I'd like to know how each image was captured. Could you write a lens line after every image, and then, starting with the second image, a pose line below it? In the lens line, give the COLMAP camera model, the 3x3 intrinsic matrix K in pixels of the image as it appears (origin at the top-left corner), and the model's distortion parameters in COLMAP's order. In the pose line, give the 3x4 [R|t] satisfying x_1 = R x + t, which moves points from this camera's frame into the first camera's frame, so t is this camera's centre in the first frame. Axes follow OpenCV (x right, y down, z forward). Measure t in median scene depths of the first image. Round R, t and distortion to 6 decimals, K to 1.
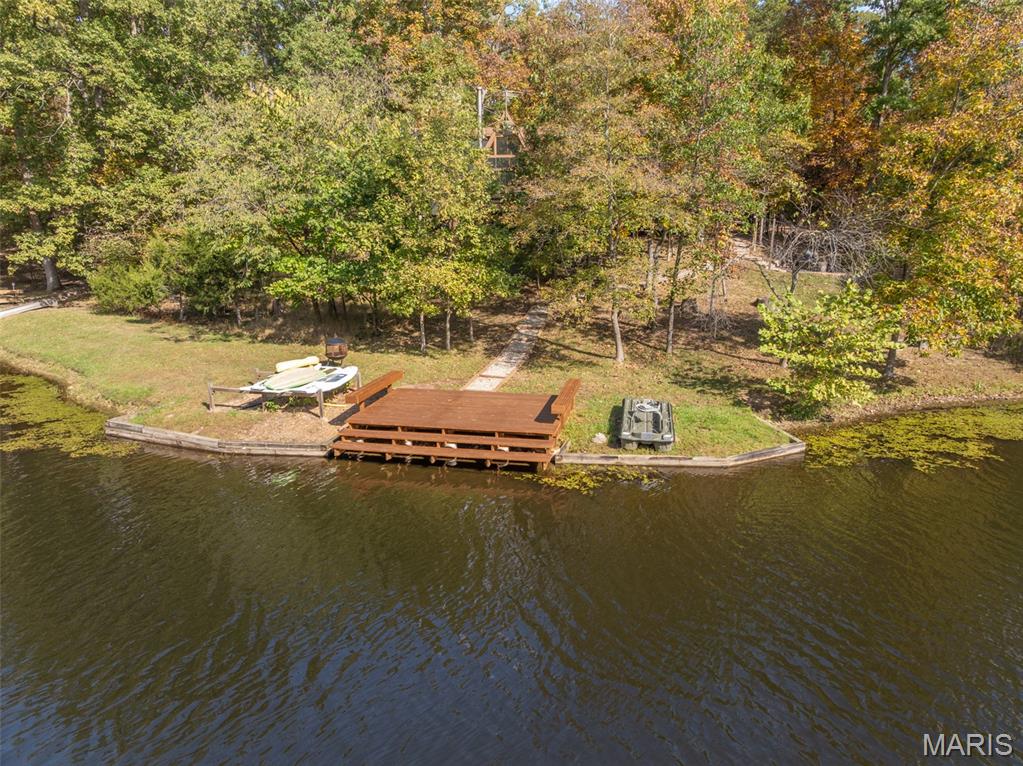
lens RADIAL K [[731.5, 0, 511.0], [0, 731.5, 385.5], [0, 0, 1]] dist [-0.044348, 0.025971]
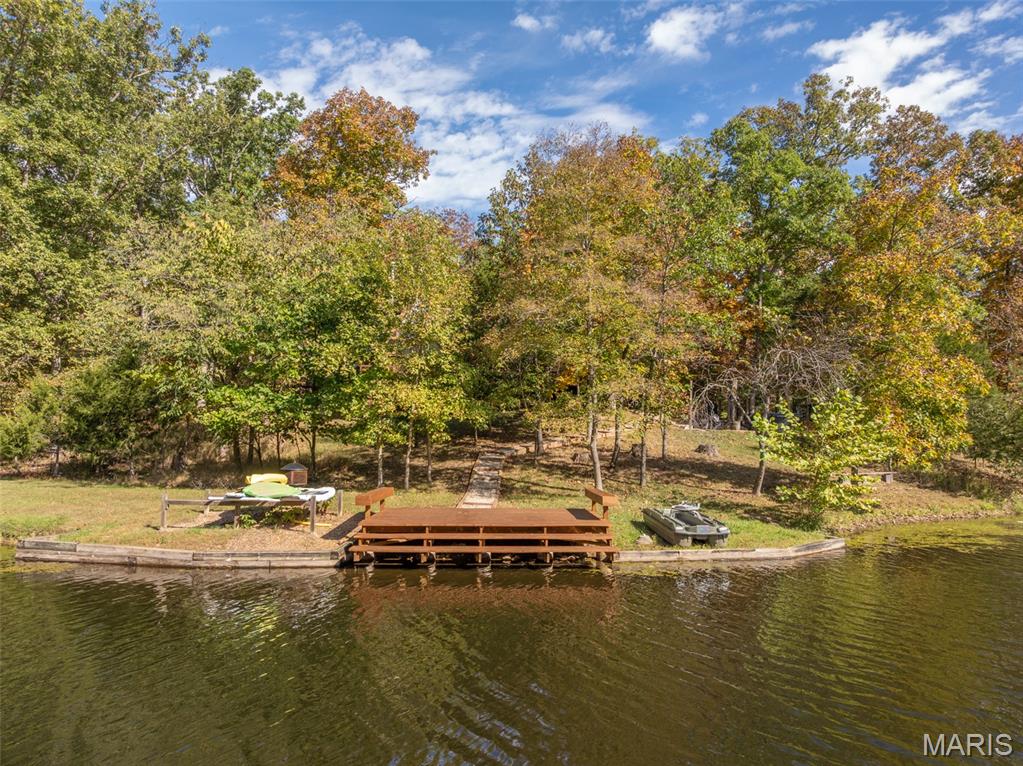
lens RADIAL K [[731.5, 0, 512.2], [0, 731.5, 382.6], [0, 0, 1]] dist [-0.044348, 0.025971]
pose [[0.974219, 0.025865, 0.224115, -0.205622], [0.042975, 0.953939, -0.296905, 0.123913], [-0.221472, 0.298882, 0.928235, 0.119183]]
